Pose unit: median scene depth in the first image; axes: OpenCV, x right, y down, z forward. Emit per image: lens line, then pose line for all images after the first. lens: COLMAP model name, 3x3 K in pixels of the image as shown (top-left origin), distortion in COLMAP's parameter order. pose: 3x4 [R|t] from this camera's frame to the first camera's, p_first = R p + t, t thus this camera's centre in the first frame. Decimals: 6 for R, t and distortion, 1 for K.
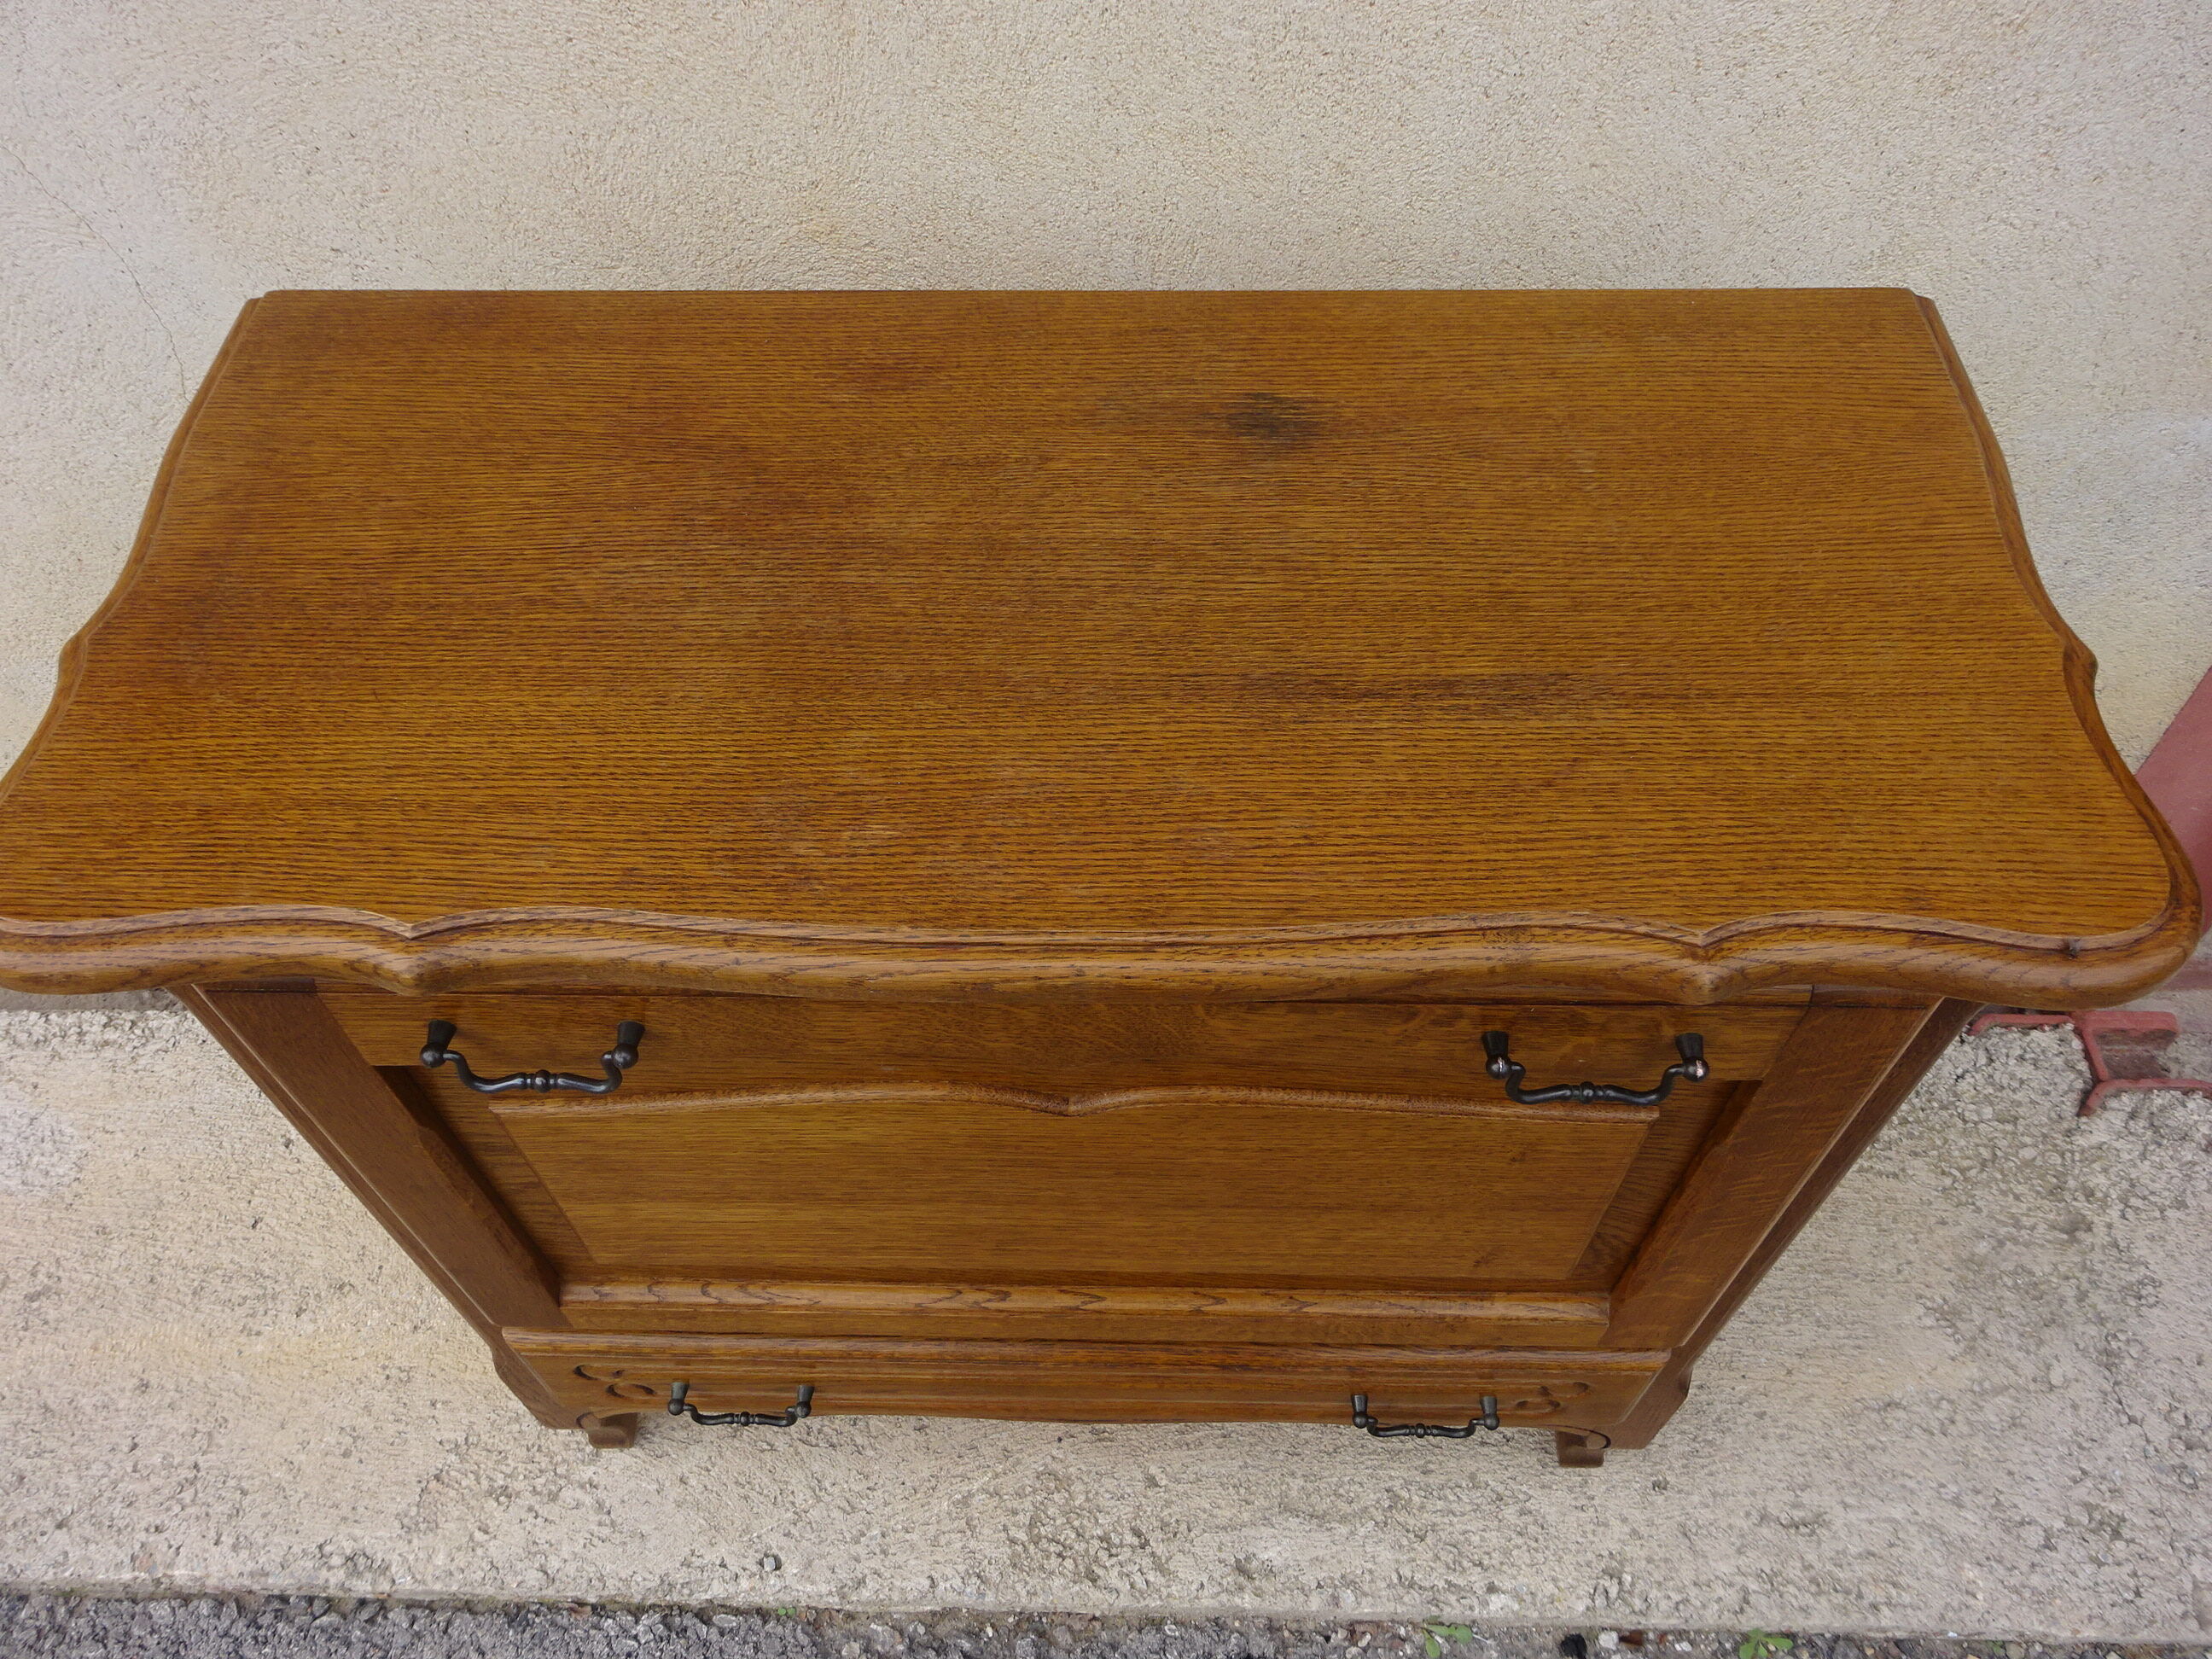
lens RADIAL K [[1665.1, 0, 1103.5], [0, 1665.1, 827.9], [0, 0, 1]] dist [0.001814, 0.013447]
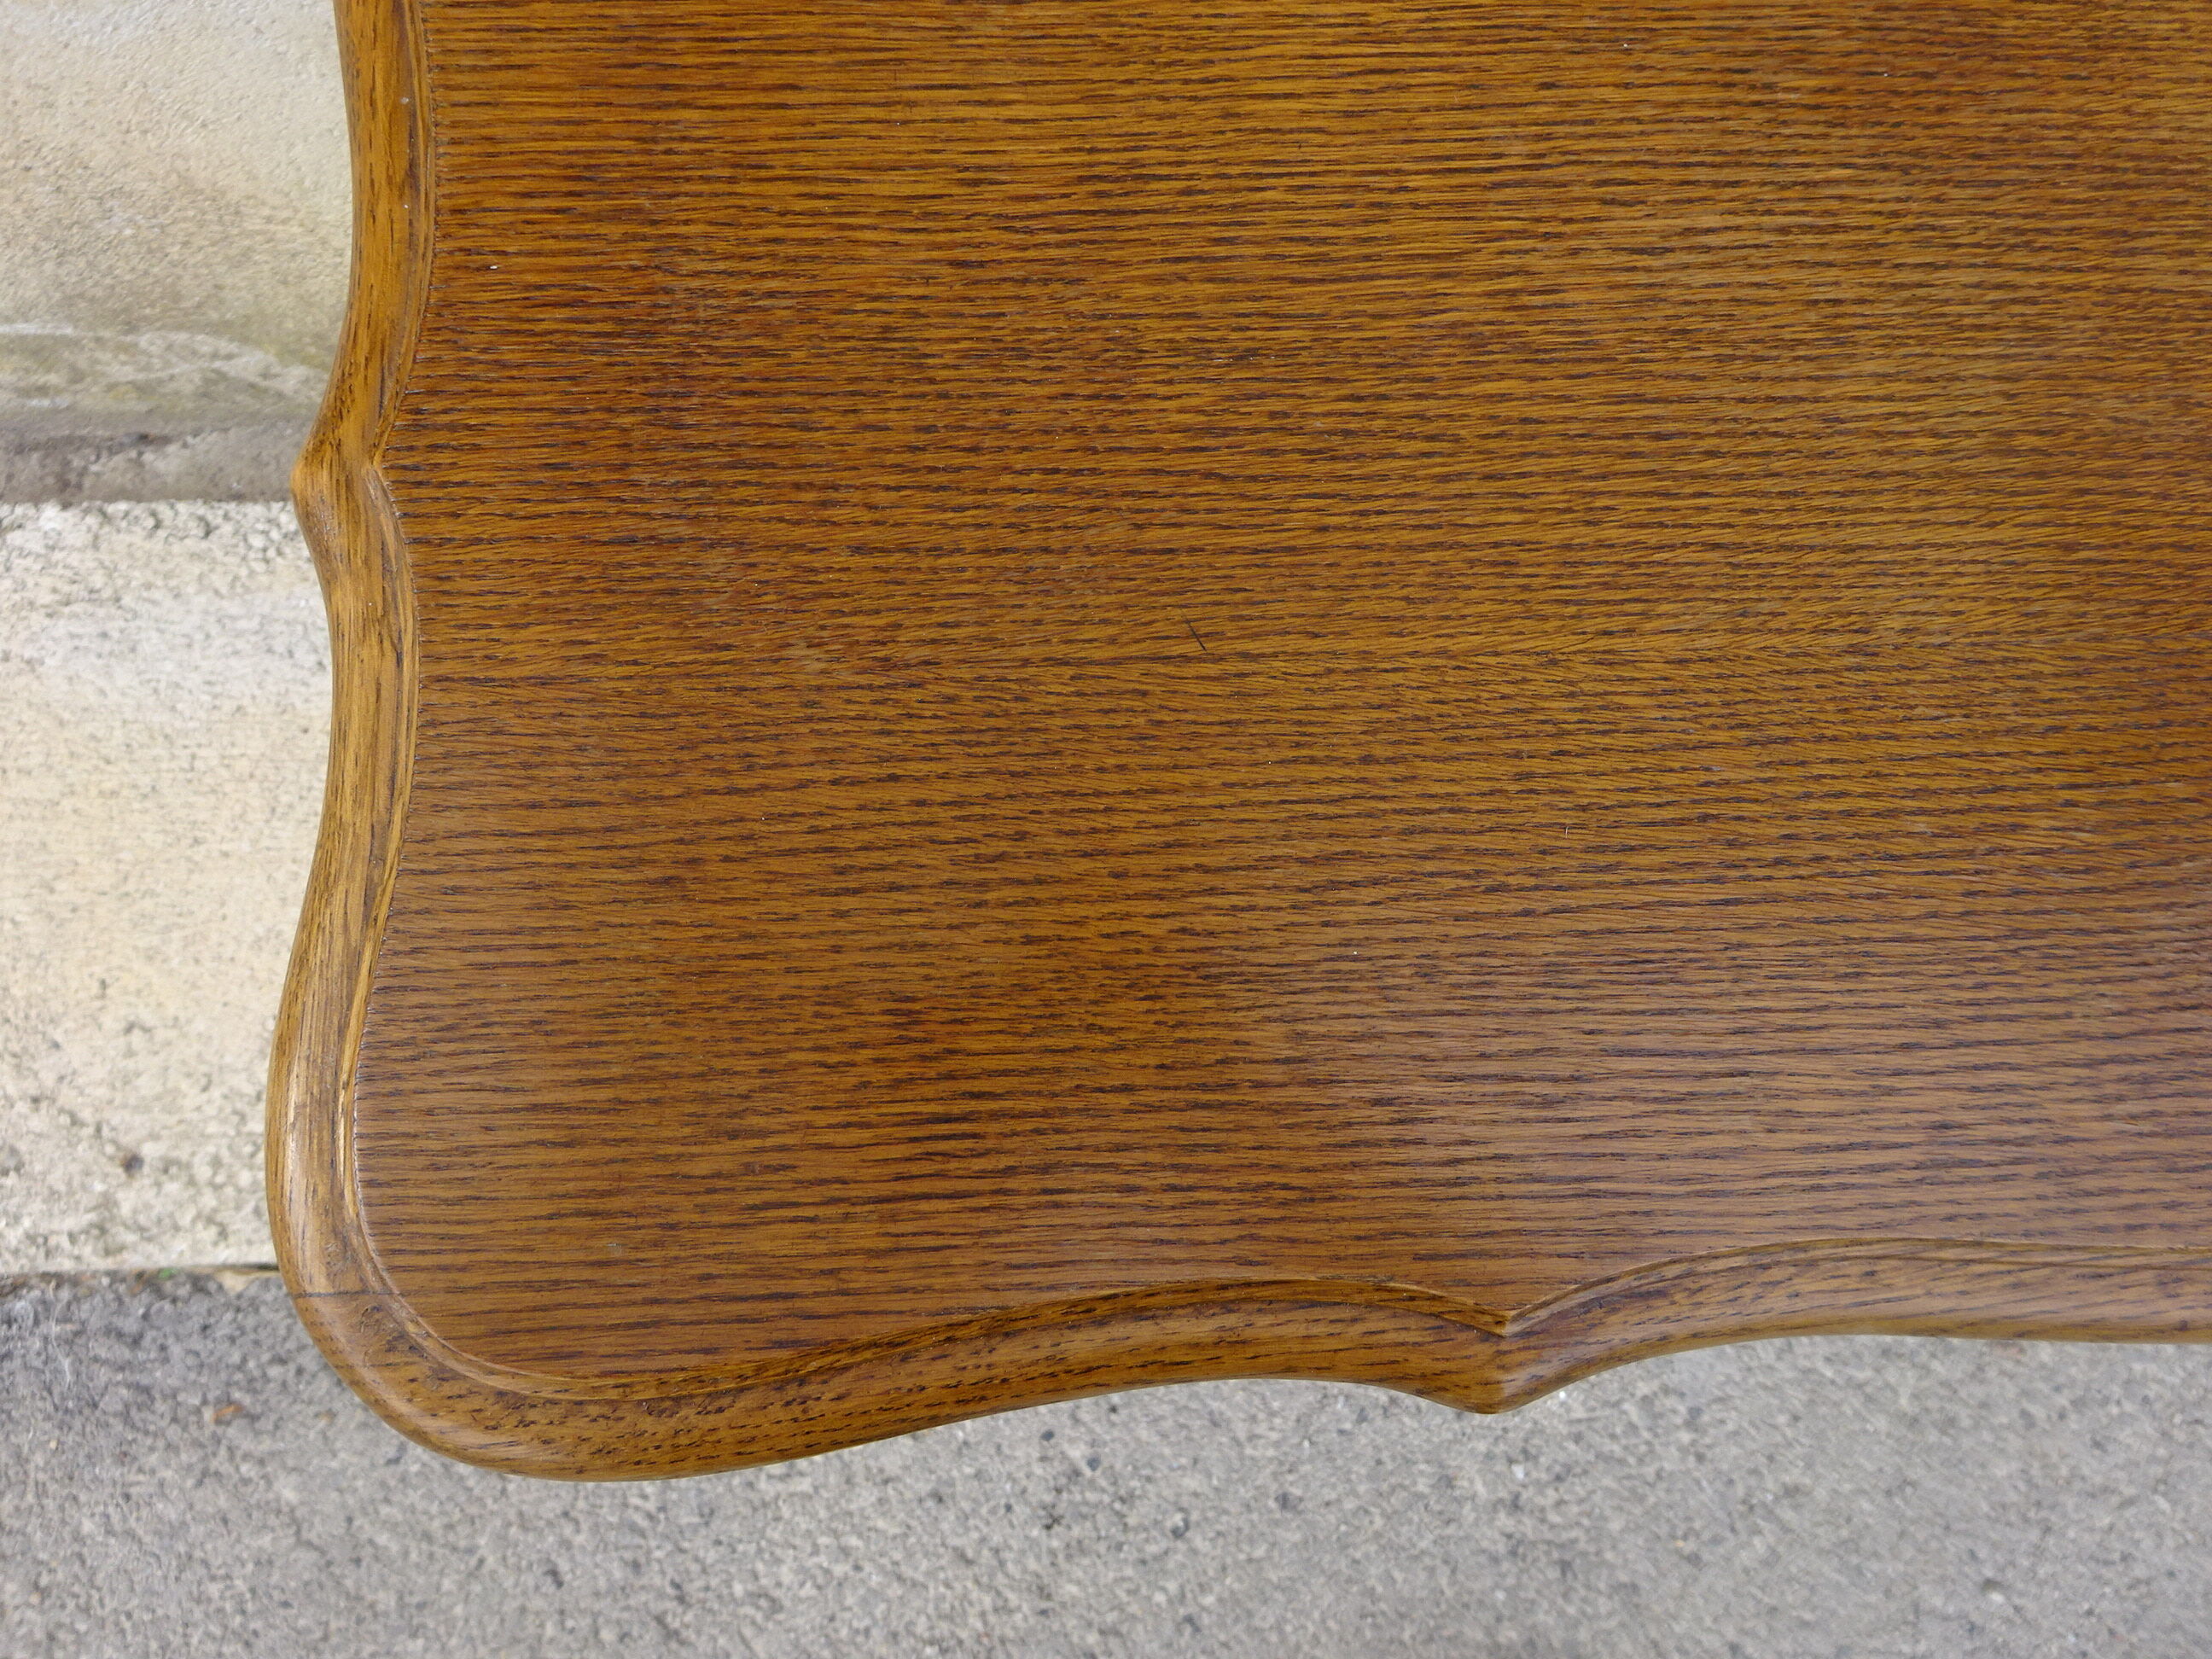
lens RADIAL K [[1557.9, 0, 1103.7], [0, 1557.9, 827.4], [0, 0, 1]] dist [-0.003060, -0.002532]
pose [[0.988871, -0.047228, 0.141078, -0.460714], [-0.024672, 0.883084, 0.468565, -0.193744], [-0.146713, -0.466831, 0.872092, 0.581197]]
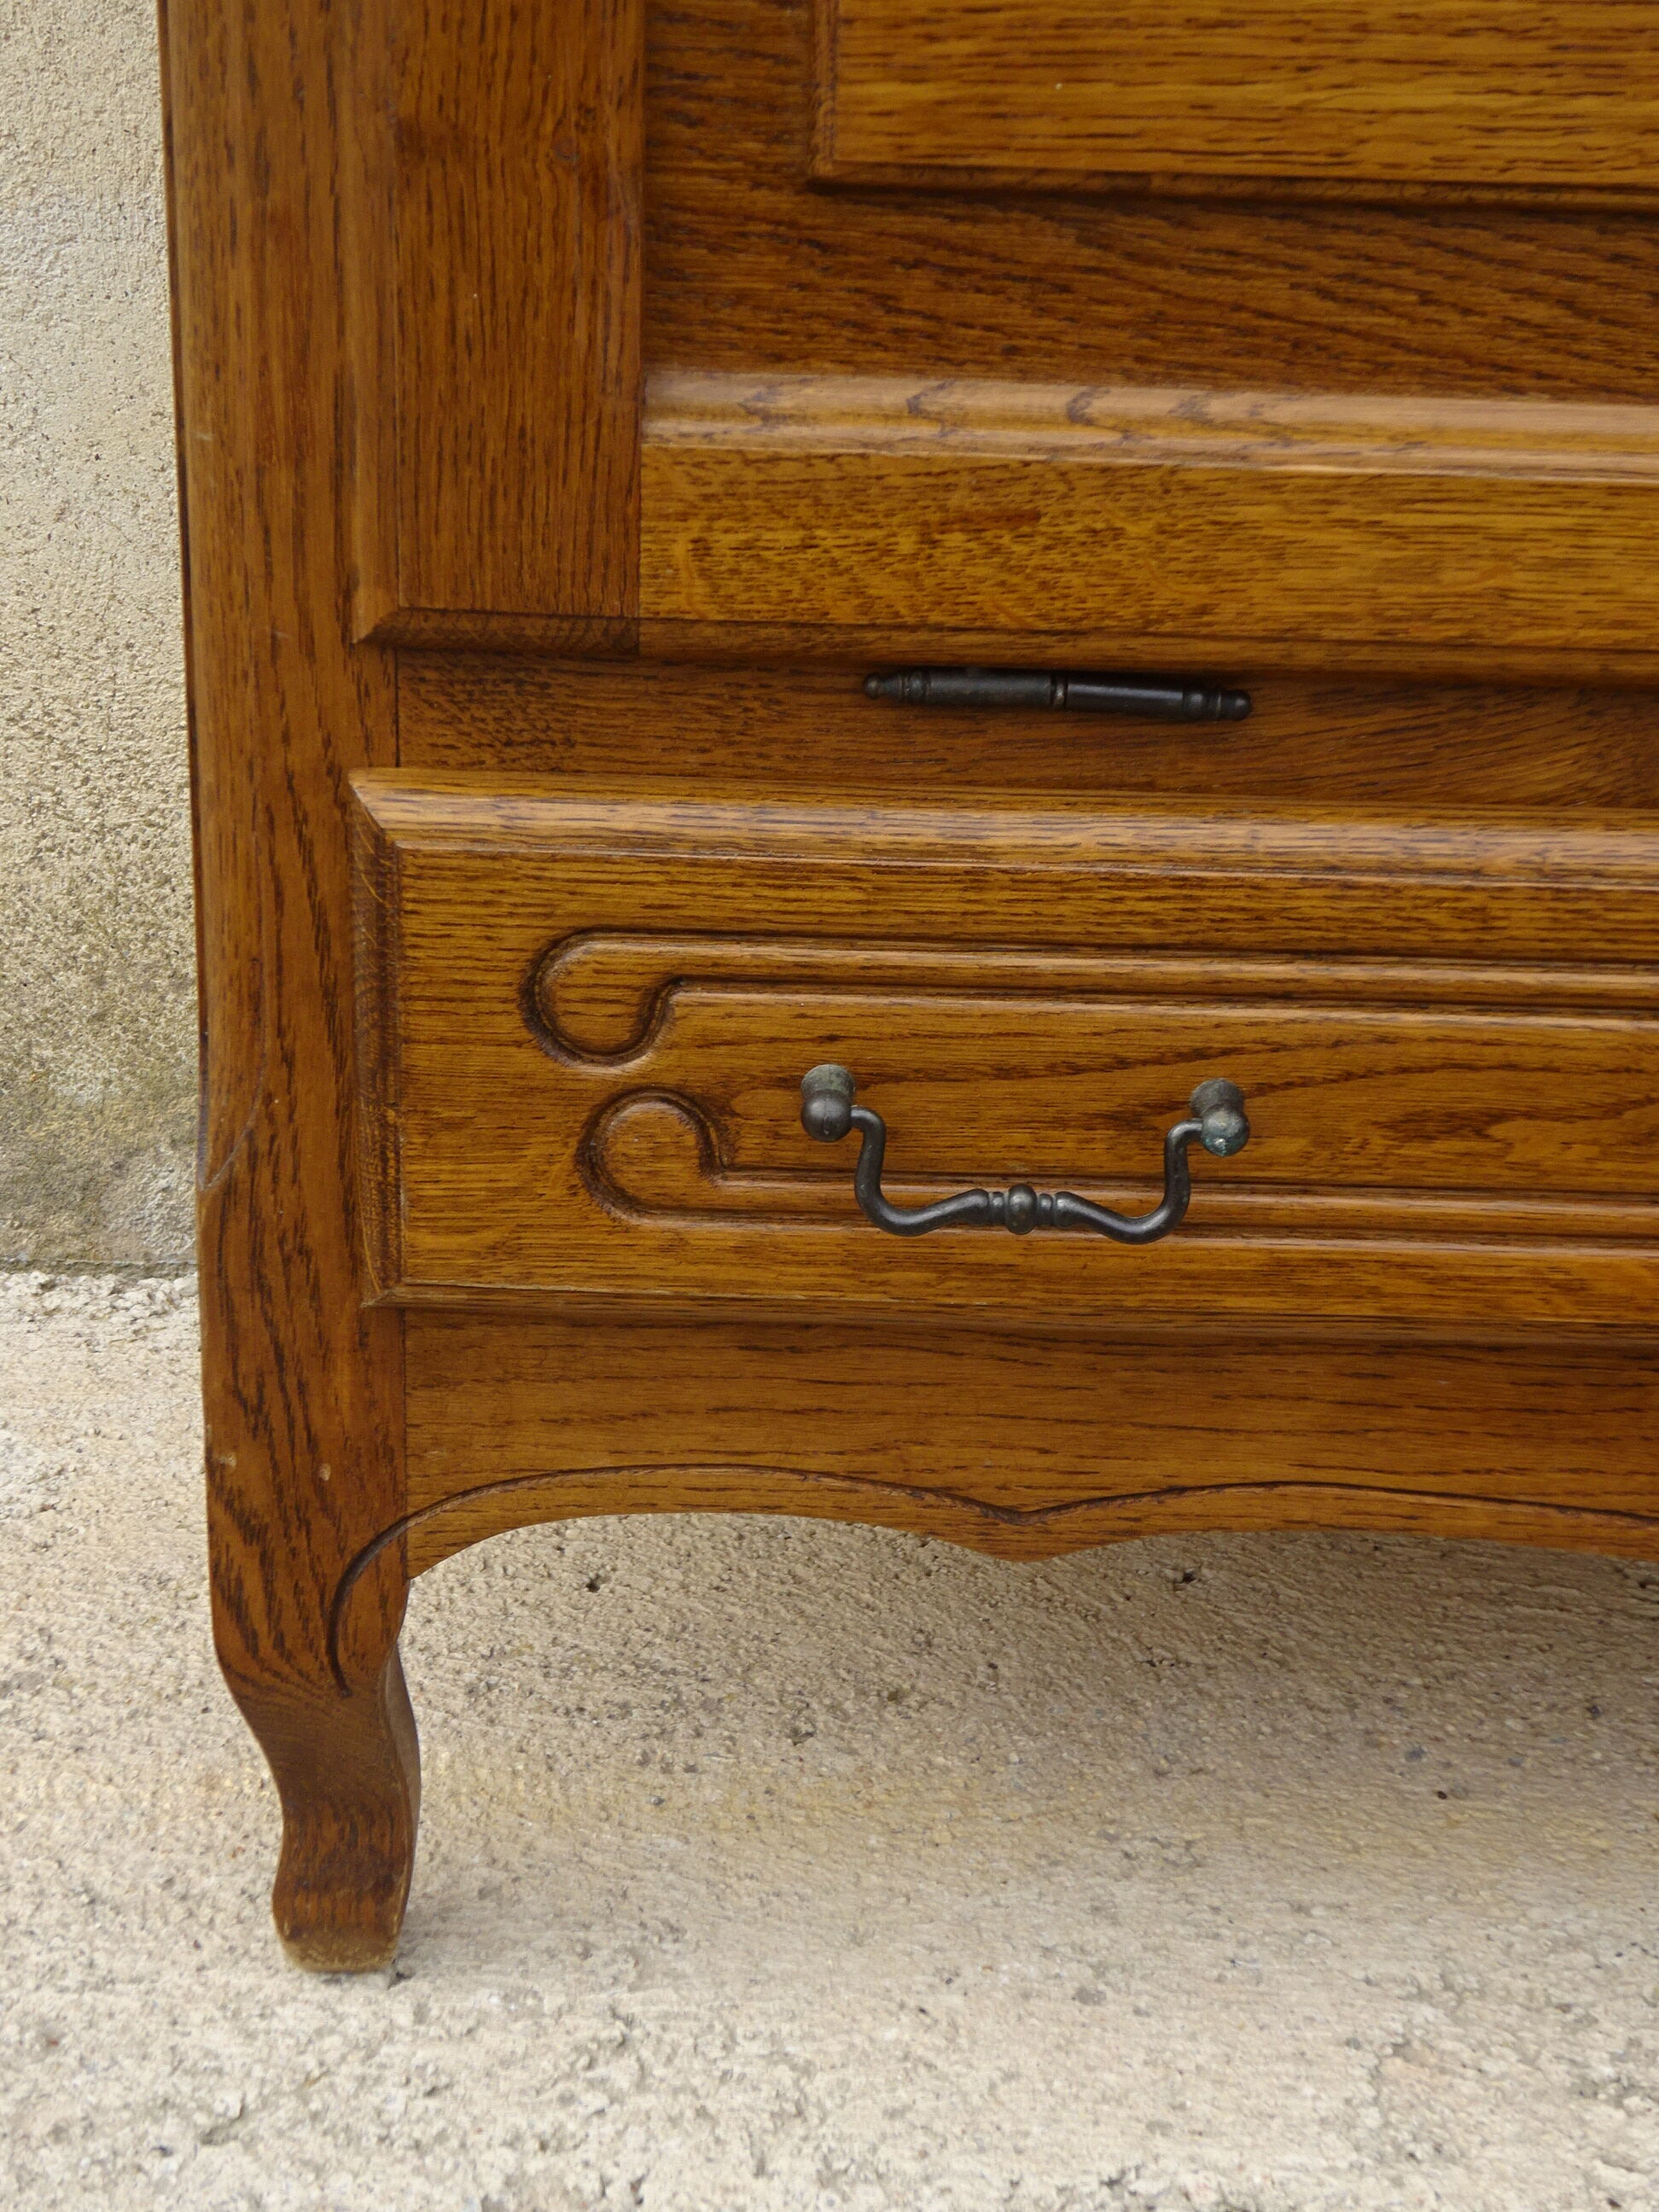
lens RADIAL K [[3312.9, 0, 839.2], [0, 3312.9, 1107.9], [0, 0, 1]] dist [0.031032, 0.000000]
pose [[0.997970, 0.035759, 0.052700, -0.397077], [-0.005005, 0.868969, -0.494841, 0.914262], [-0.063490, 0.493573, 0.867384, 0.611790]]
